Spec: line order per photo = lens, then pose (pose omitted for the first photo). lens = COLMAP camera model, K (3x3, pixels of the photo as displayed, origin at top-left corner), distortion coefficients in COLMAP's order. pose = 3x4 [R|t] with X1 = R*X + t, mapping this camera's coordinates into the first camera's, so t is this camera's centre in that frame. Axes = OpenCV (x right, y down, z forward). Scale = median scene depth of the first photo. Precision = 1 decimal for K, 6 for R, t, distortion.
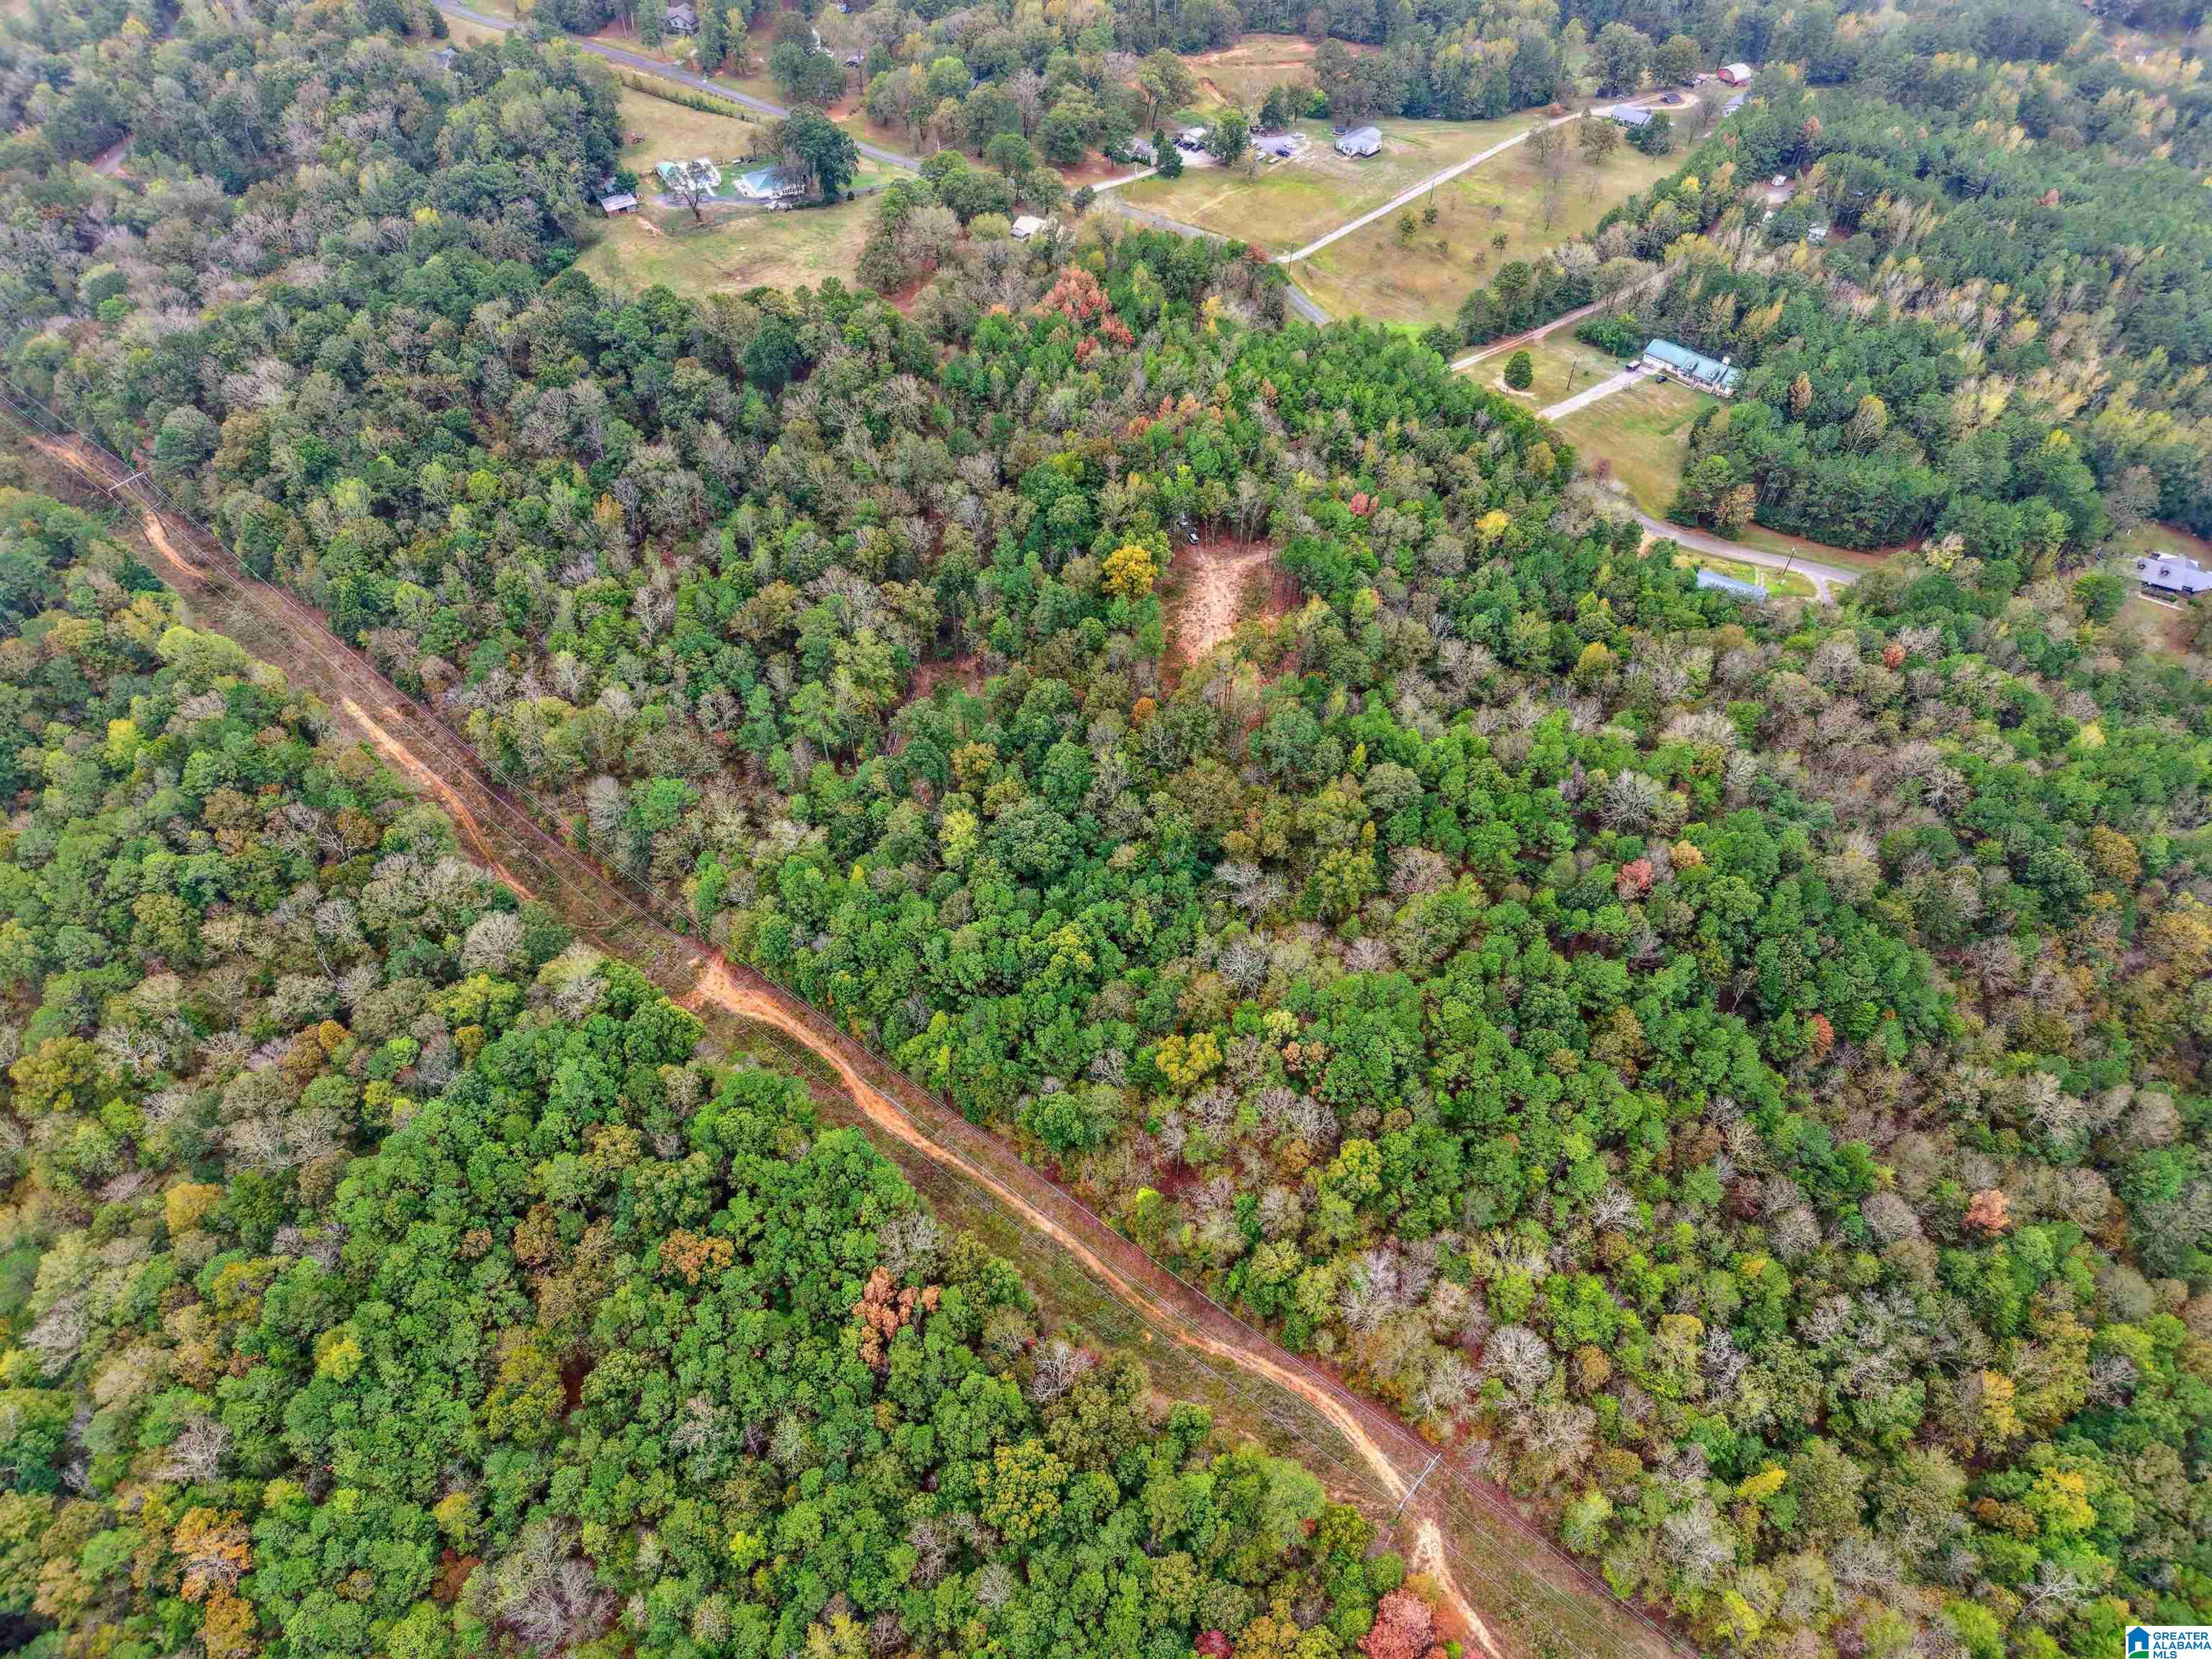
lens RADIAL K [[1494.8, 0, 1095.4], [0, 1494.8, 848.1], [0, 0, 1]] dist [0.015896, -0.015752]
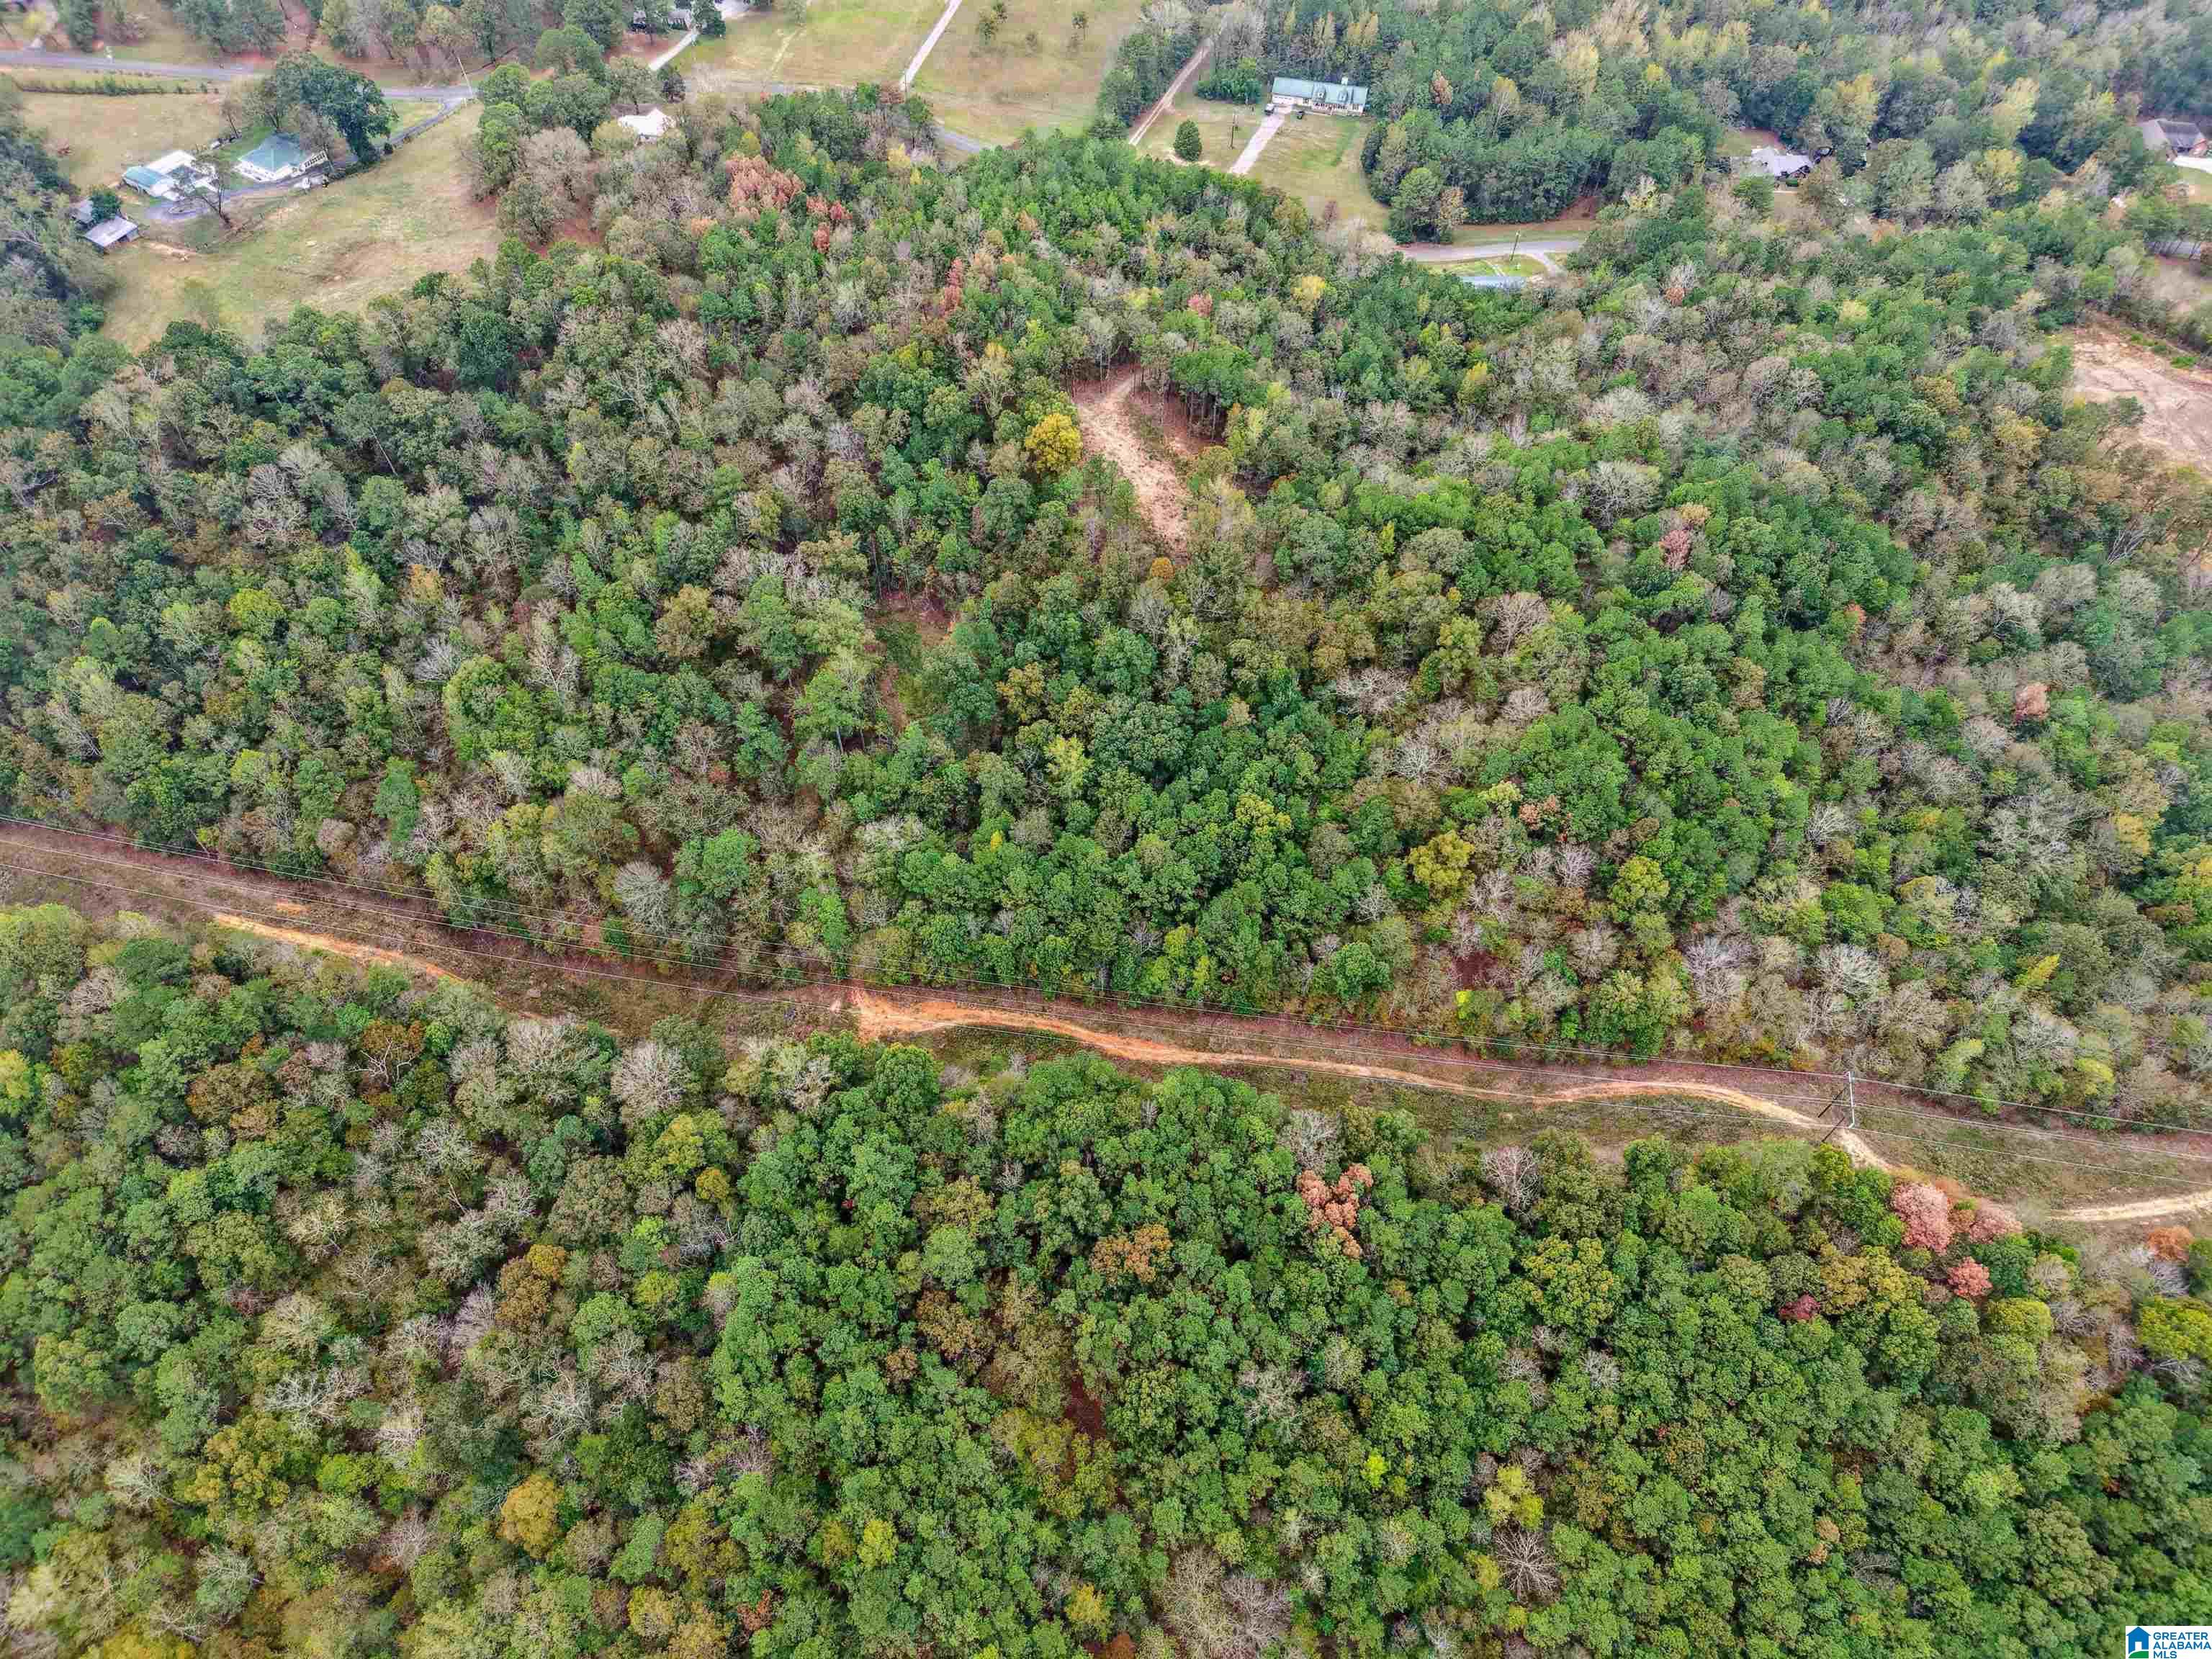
lens RADIAL K [[1494.8, 0, 1105.5], [0, 1494.8, 844.2], [0, 0, 1]] dist [0.015896, -0.015752]
pose [[0.861531, -0.404795, 0.306441, -0.357714], [0.372234, 0.914077, 0.160952, -0.096867], [-0.345263, -0.024597, 0.938184, 0.091313]]
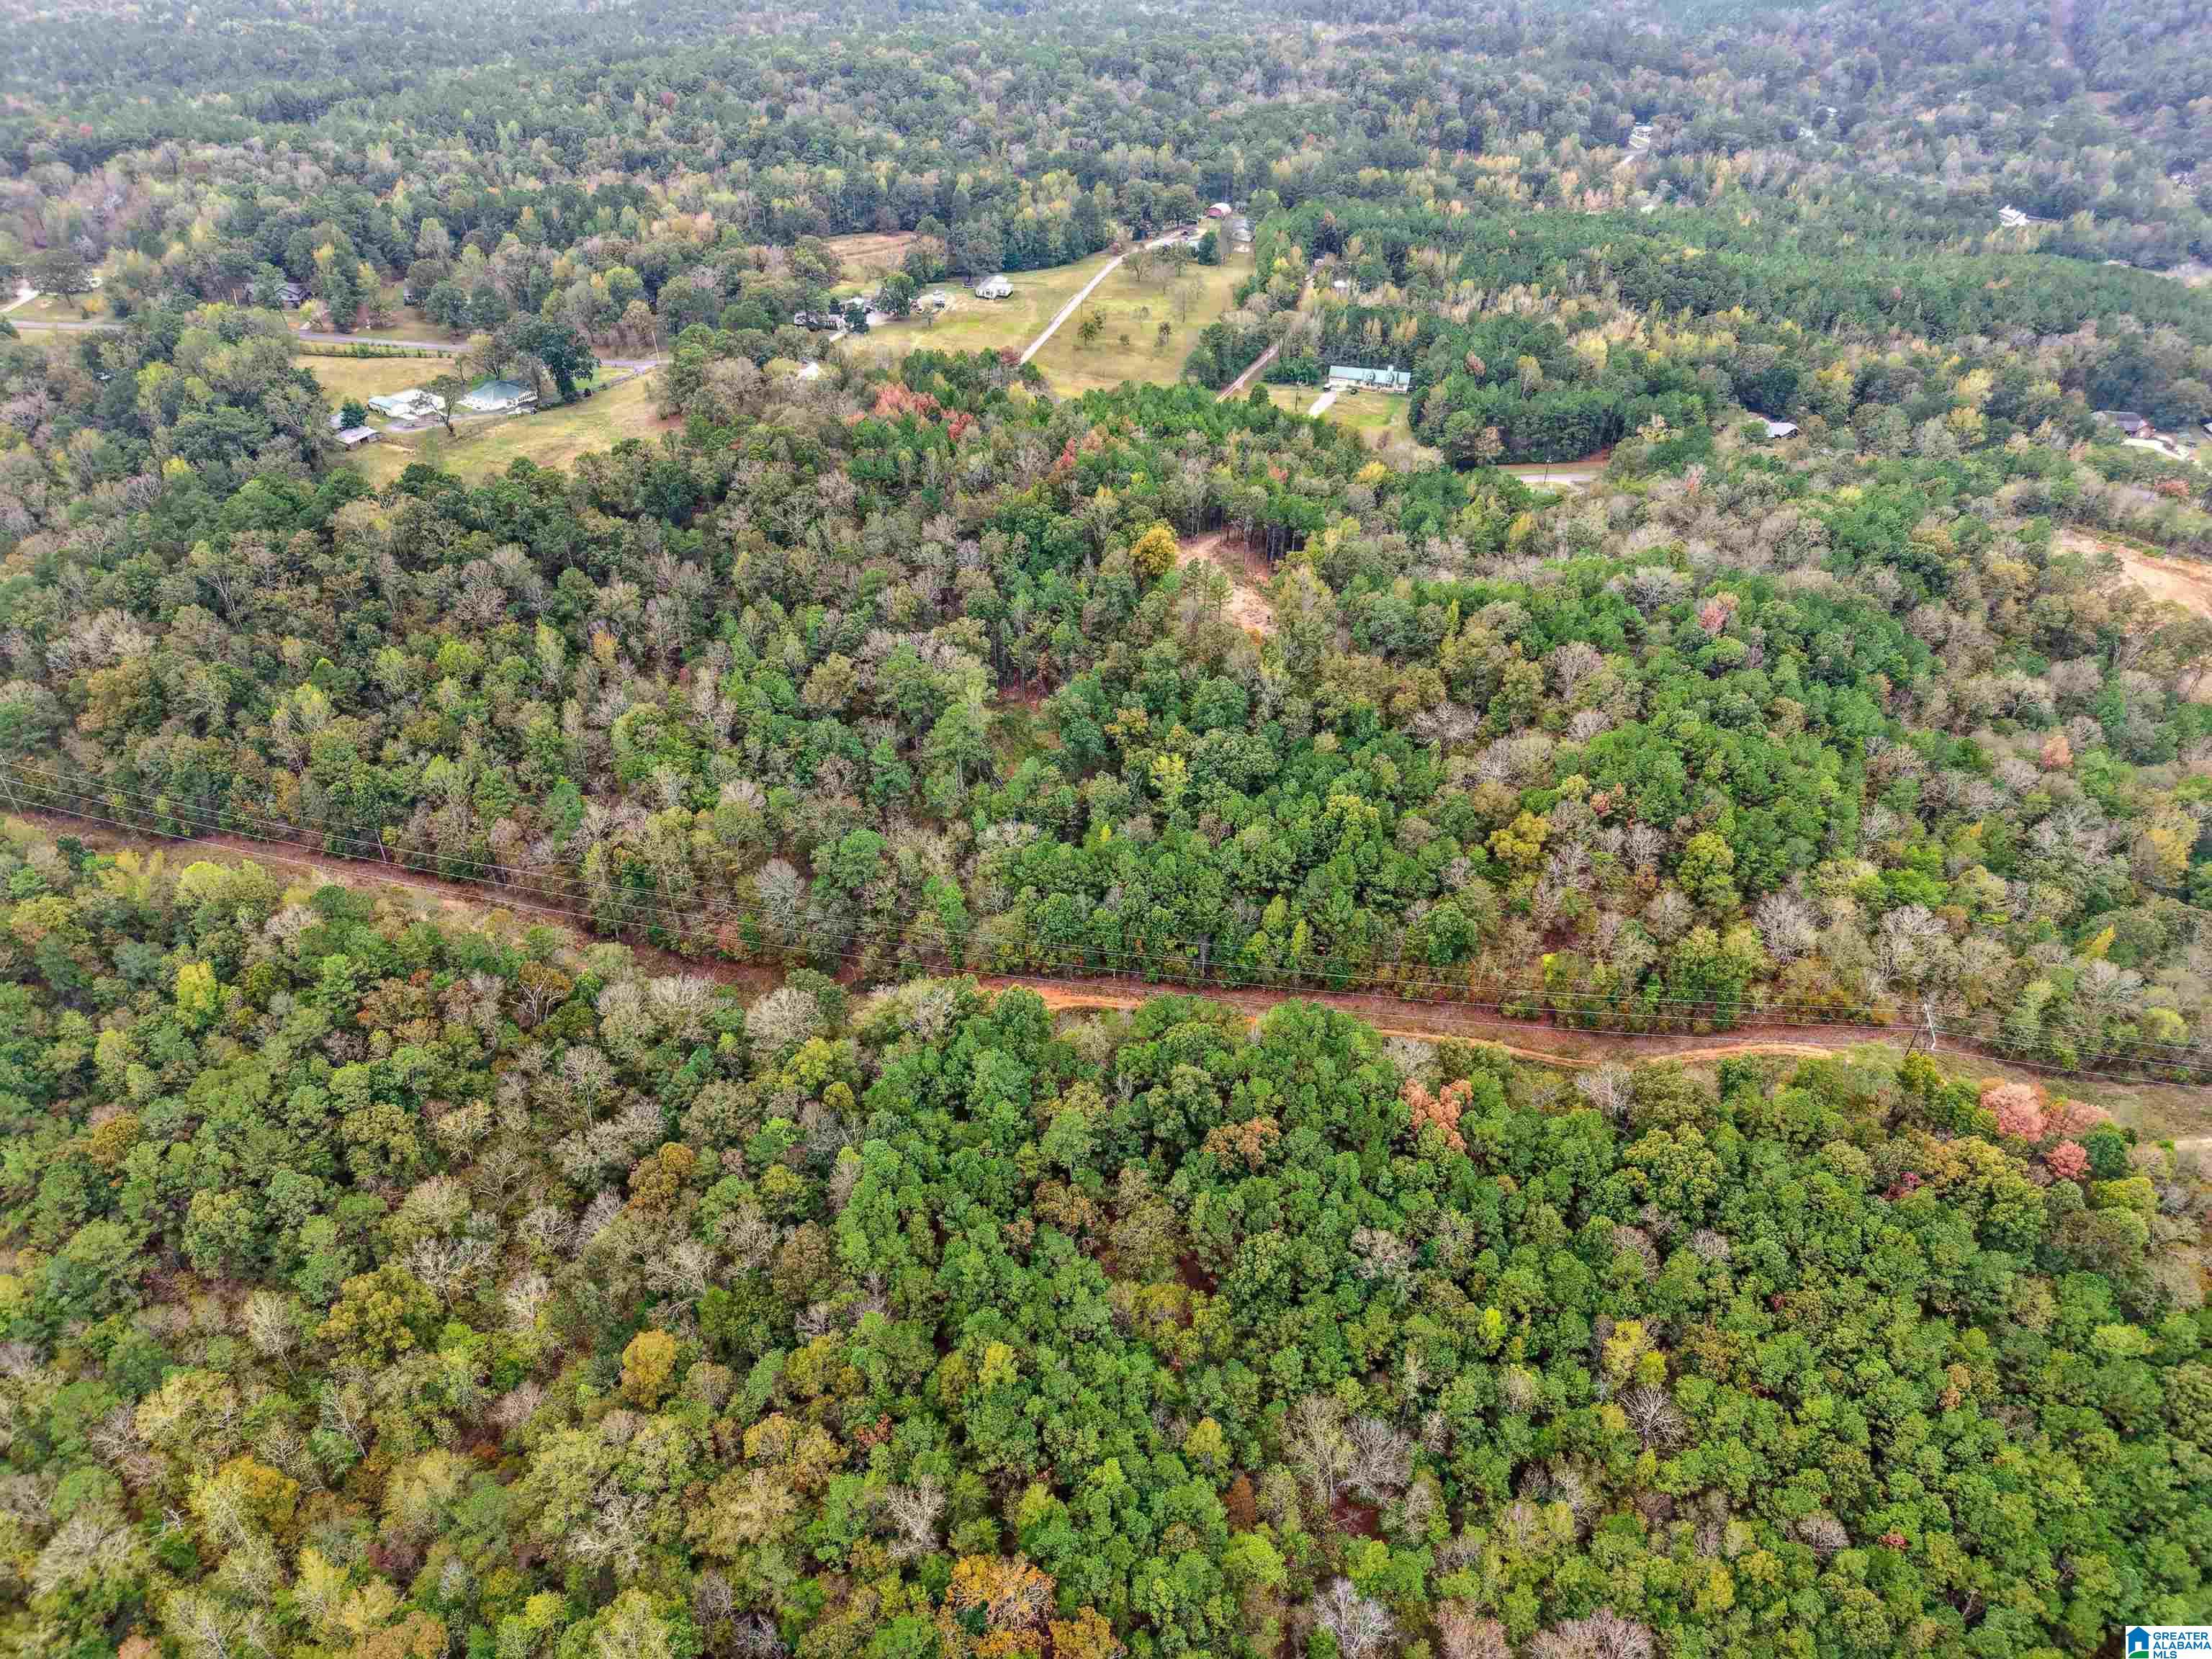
lens RADIAL K [[1494.8, 0, 1103.0], [0, 1494.8, 844.8], [0, 0, 1]] dist [0.015896, -0.015752]
pose [[0.877529, -0.289400, 0.382349, -0.510718], [0.355737, 0.927560, -0.114383, 0.128939], [-0.321549, 0.236390, 0.916911, 0.060832]]
